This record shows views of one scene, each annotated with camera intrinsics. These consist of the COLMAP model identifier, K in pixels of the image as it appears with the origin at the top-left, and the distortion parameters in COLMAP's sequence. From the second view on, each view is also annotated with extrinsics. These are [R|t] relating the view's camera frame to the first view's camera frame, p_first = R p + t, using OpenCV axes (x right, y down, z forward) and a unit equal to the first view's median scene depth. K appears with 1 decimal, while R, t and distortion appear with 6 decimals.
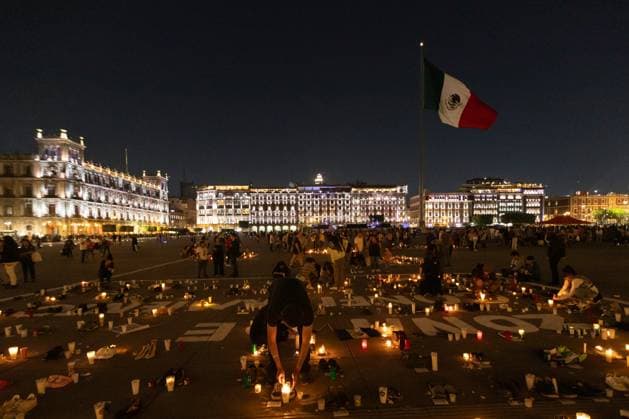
lens RADIAL K [[321.8, 0, 316.5], [0, 321.8, 252.4], [0, 0, 1]] dist [0.001852, 0.005183]
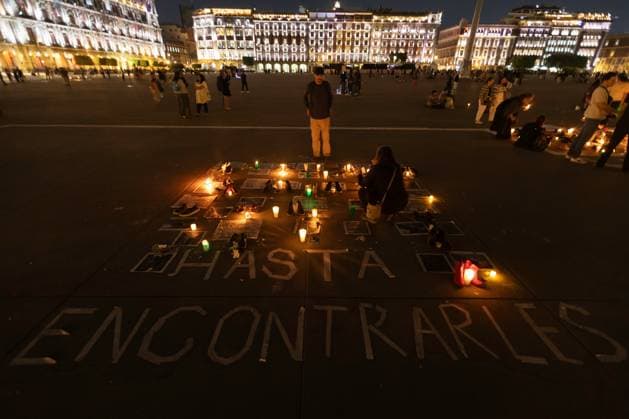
lens RADIAL K [[277.4, 0, 314.9], [0, 277.4, 209.5], [0, 0, 1]] dist [0.008184, -0.002803]
pose [[0.998042, 0.048580, -0.039404, 0.010679], [-0.029696, 0.922413, 0.385063, -0.009019], [0.055053, -0.383139, 0.922049, 0.132283]]
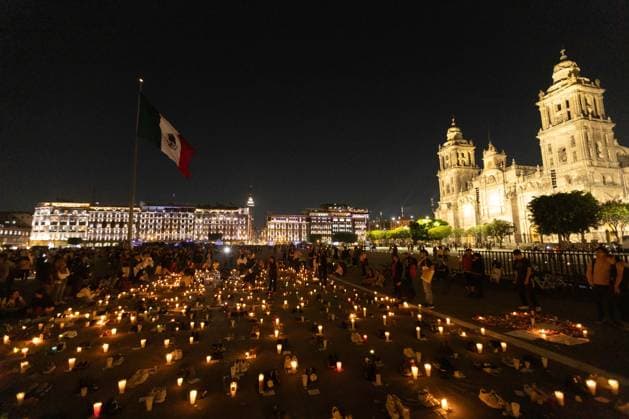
lens RADIAL K [[277.4, 0, 323.6], [0, 277.4, 213.2], [0, 0, 1]] dist [0.008184, -0.002803]
pose [[0.989328, 0.024221, 0.143677, 0.400940], [0.003209, 0.982225, -0.187681, -0.007229], [-0.145668, 0.186139, 0.971665, 0.029687]]
